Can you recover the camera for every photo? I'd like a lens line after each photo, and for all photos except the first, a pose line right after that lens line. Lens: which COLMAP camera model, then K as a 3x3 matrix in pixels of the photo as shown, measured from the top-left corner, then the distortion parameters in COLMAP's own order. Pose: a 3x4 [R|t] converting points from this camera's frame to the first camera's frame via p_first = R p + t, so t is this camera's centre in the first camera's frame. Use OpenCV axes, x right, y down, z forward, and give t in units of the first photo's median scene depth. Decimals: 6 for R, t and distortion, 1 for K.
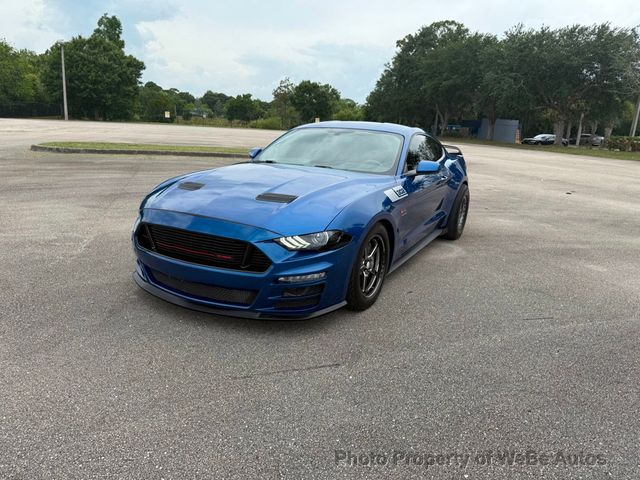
lens RADIAL K [[445.8, 0, 317.4], [0, 445.8, 245.9], [0, 0, 1]] dist [0.037994, -0.050287]
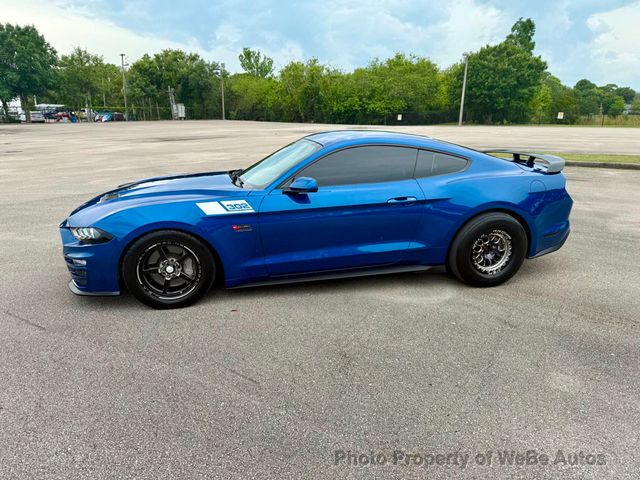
lens RADIAL K [[445.8, 0, 317.4], [0, 445.8, 245.9], [0, 0, 1]] dist [0.037994, -0.050287]
pose [[0.651225, 0.165133, -0.740701, 0.074149], [-0.169087, 0.983076, 0.070507, -0.009709], [0.739808, 0.079327, 0.668125, 0.035211]]
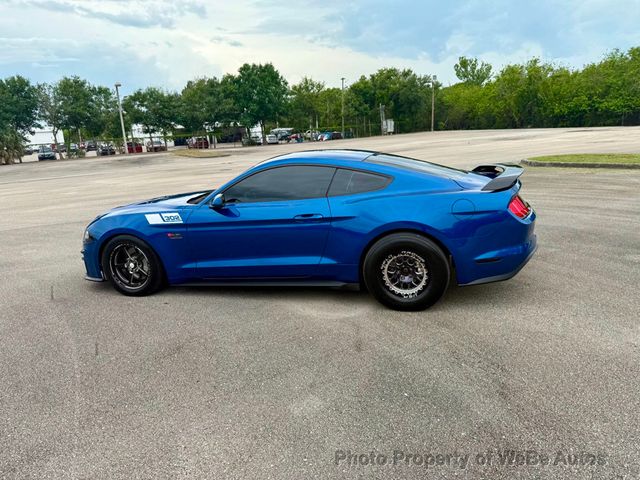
lens RADIAL K [[450.0, 0, 316.9], [0, 450.0, 238.5], [0, 0, 1]] dist [0.056426, -0.079256]
pose [[0.230446, 0.155991, -0.960501, 0.103516], [-0.184763, 0.976126, 0.114199, -0.019948], [0.955383, 0.151149, 0.253766, 0.077065]]
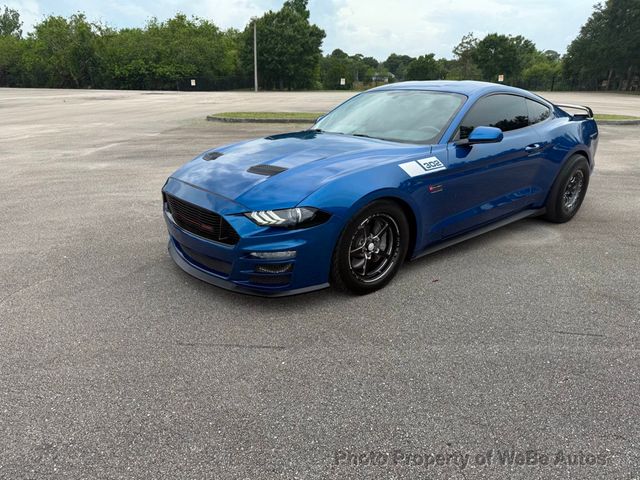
lens RADIAL K [[445.8, 0, 317.4], [0, 445.8, 245.9], [0, 0, 1]] dist [0.037994, -0.050287]
pose [[0.925675, 0.082611, -0.369190, 0.022682], [-0.054860, 0.994864, 0.085063, -0.001917], [0.374321, -0.058486, 0.925453, 0.007749]]
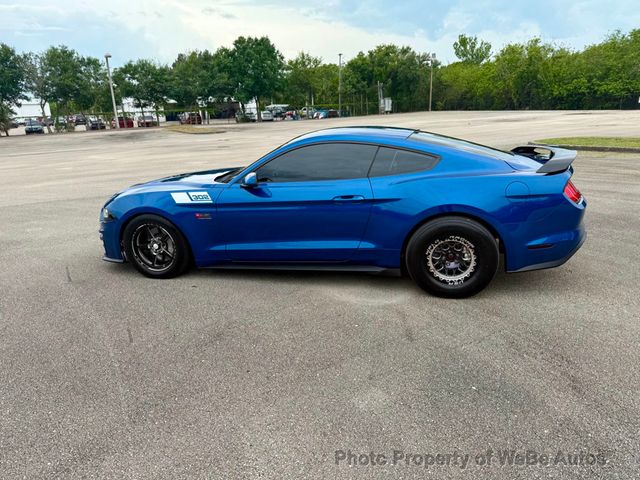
lens RADIAL K [[452.0, 0, 321.1], [0, 452.0, 243.5], [0, 0, 1]] dist [0.036767, -0.052722]
pose [[0.253260, 0.211903, -0.943905, 0.097948], [-0.200731, 0.965990, 0.163003, -0.018411], [0.946344, 0.148189, 0.287182, 0.070344]]
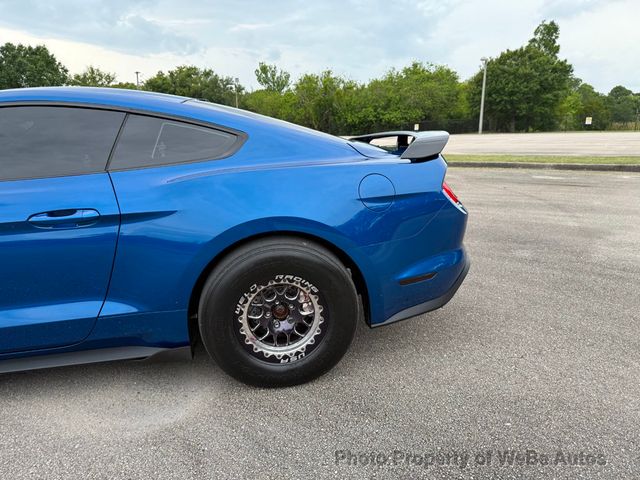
lens RADIAL K [[452.0, 0, 321.1], [0, 452.0, 243.5], [0, 0, 1]] dist [0.036767, -0.052722]
pose [[0.611050, 0.129417, -0.780941, 0.067788], [-0.156798, 0.986786, 0.040843, -0.016869], [0.775907, 0.097493, 0.623268, 0.088464]]
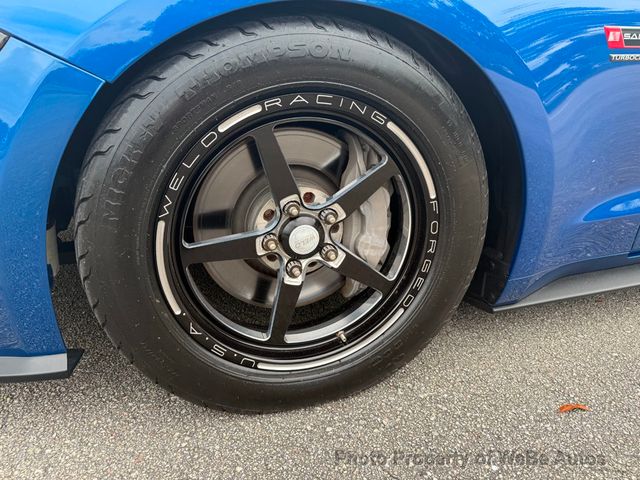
lens RADIAL K [[445.8, 0, 317.4], [0, 445.8, 245.9], [0, 0, 1]] dist [0.037994, -0.050287]
pose [[0.735365, 0.236052, -0.635231, 0.017336], [-0.170221, 0.971660, 0.164015, 0.000513], [0.655945, -0.012481, 0.754706, 0.054318]]
